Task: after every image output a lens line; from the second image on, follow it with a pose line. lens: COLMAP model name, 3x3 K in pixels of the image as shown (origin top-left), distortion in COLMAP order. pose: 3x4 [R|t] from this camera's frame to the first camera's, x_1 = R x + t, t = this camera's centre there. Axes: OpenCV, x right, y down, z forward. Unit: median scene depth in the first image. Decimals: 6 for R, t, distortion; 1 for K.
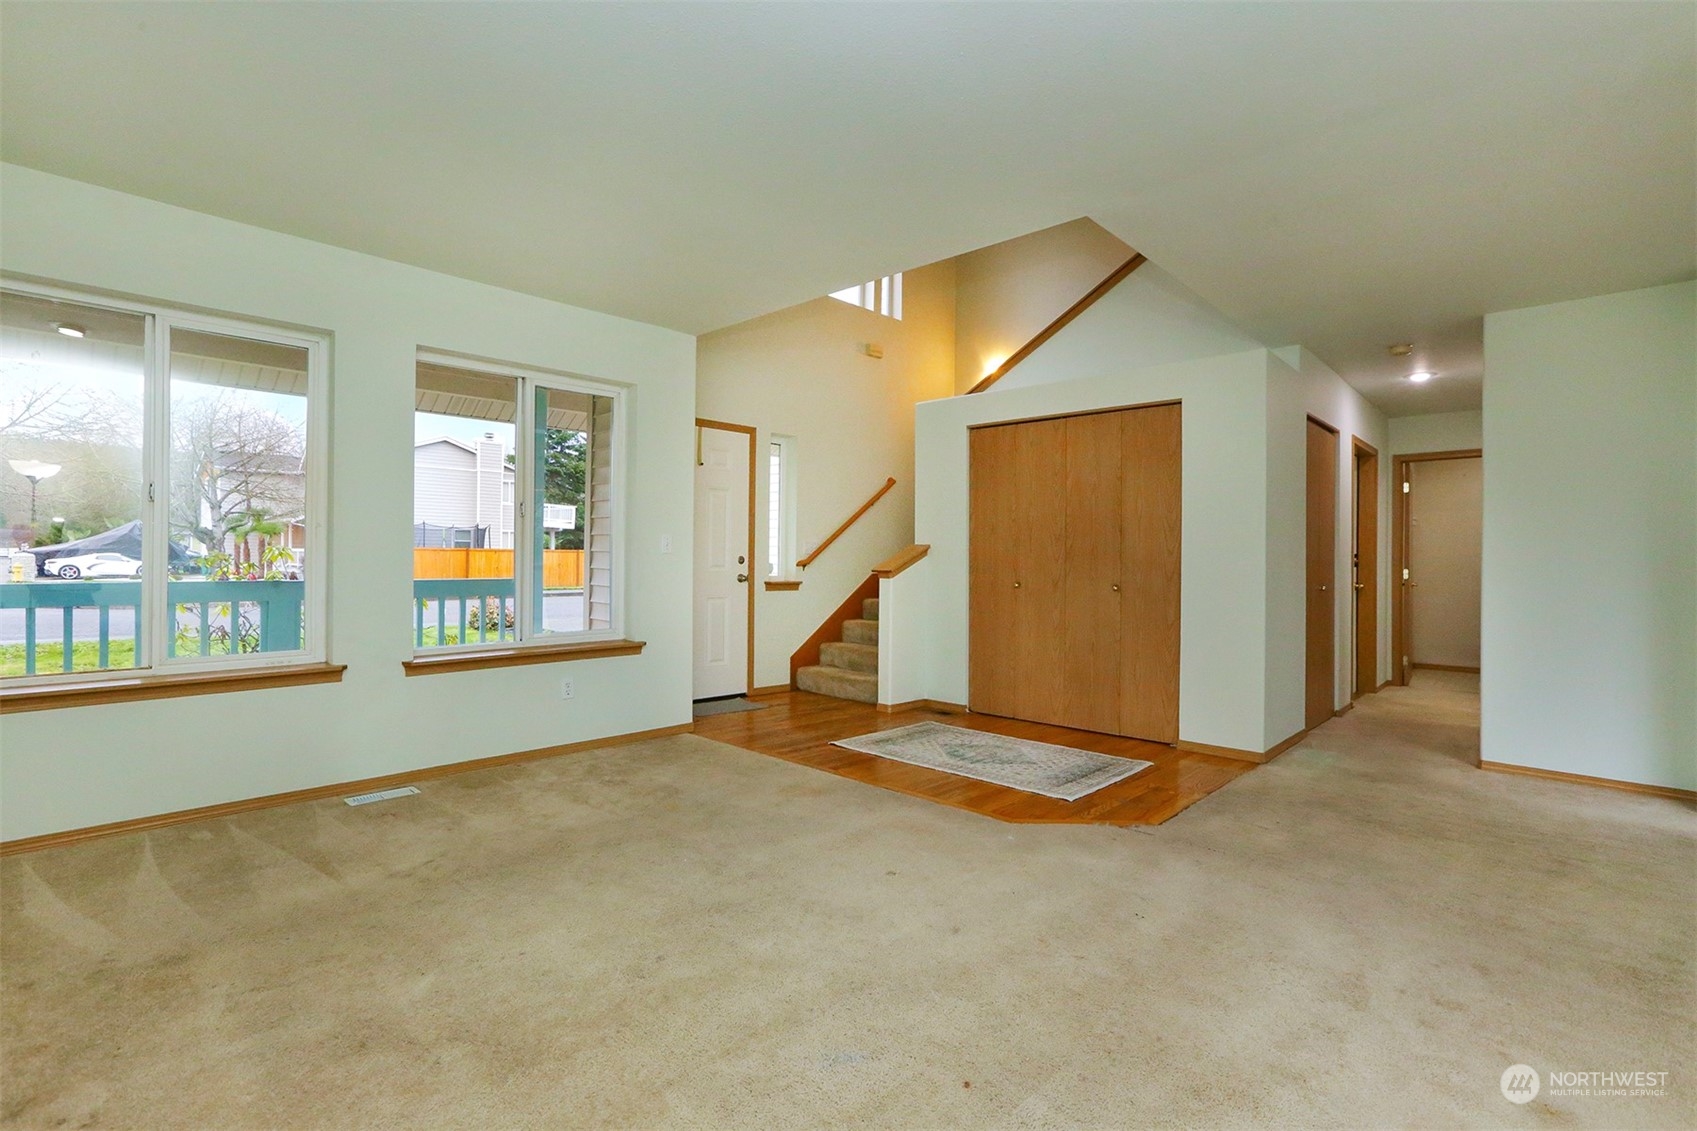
lens RADIAL K [[794.2, 0, 851.7], [0, 794.2, 551.4], [0, 0, 1]] dist [0.001130, 0.000377]
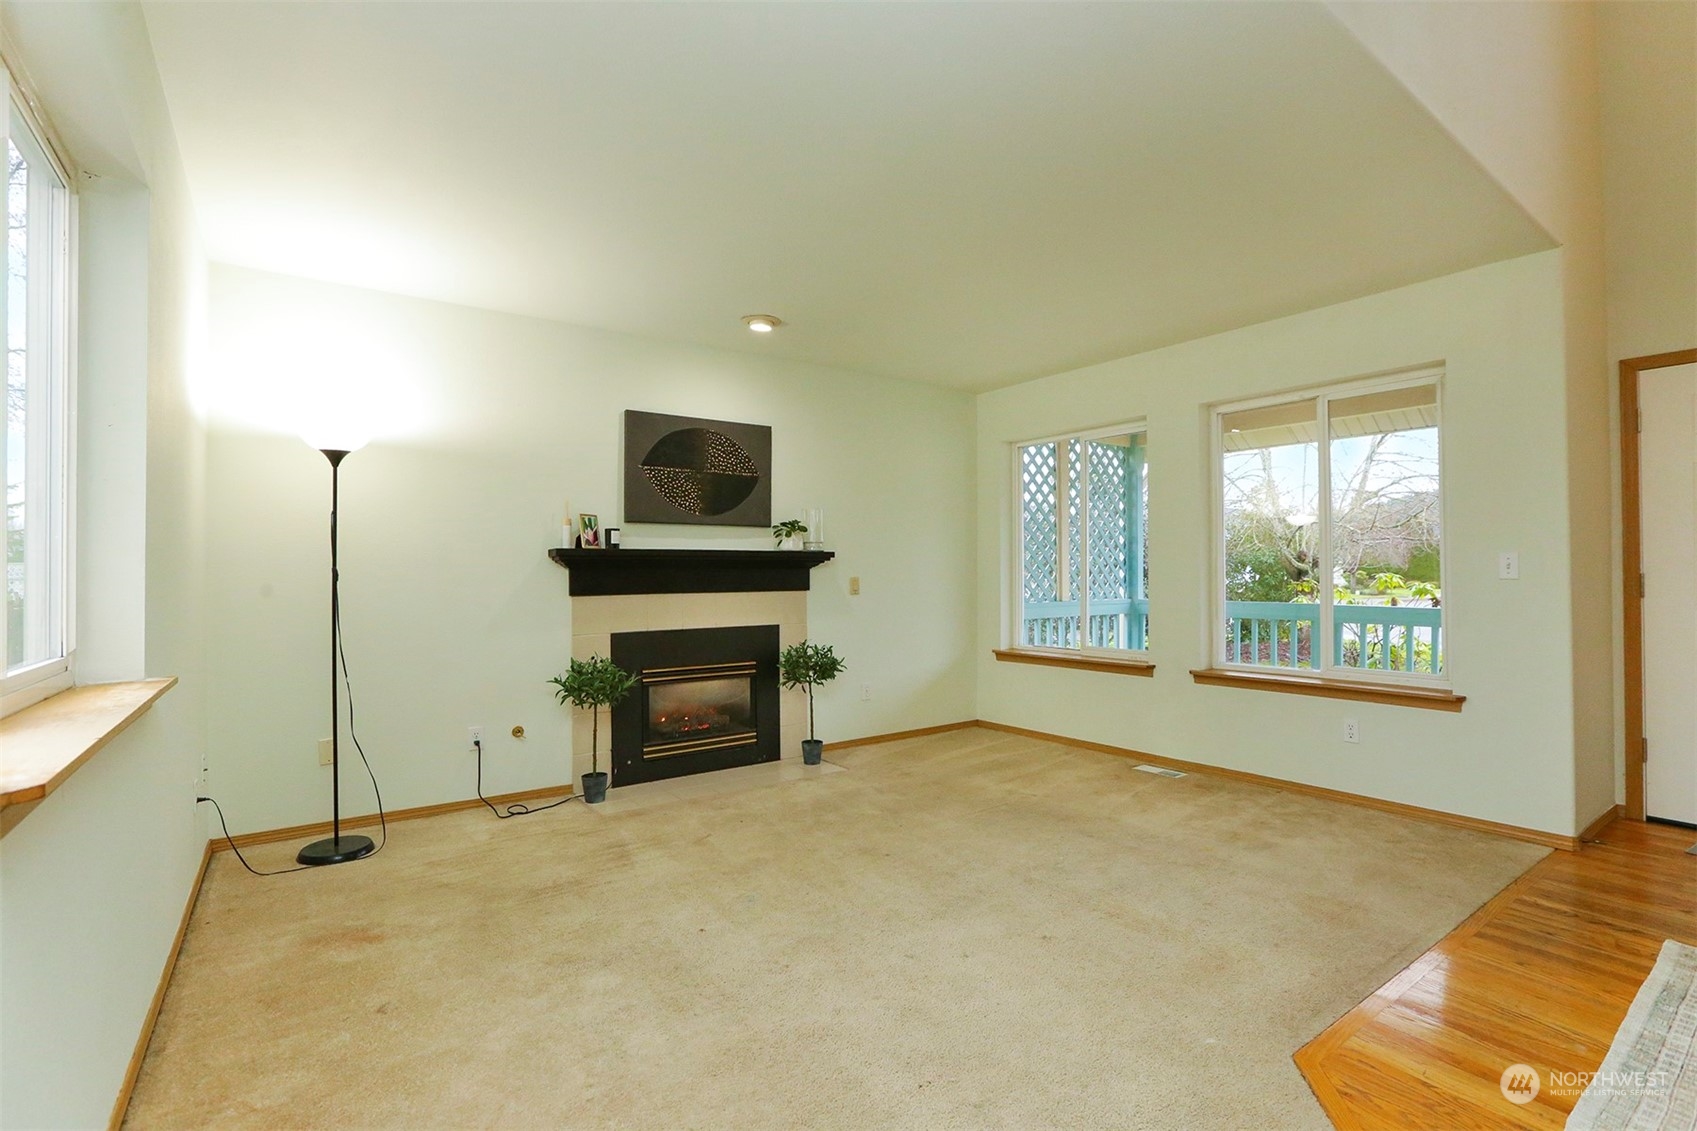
lens RADIAL K [[779.4, 0, 848.5], [0, 779.4, 565.5], [0, 0, 1]] dist [-0.001305, -0.000220]
pose [[-0.170467, -0.026153, -0.985016, 0.603064], [0.005694, 0.999605, -0.027526, 0.007958], [0.985347, -0.010301, -0.170251, 0.595049]]
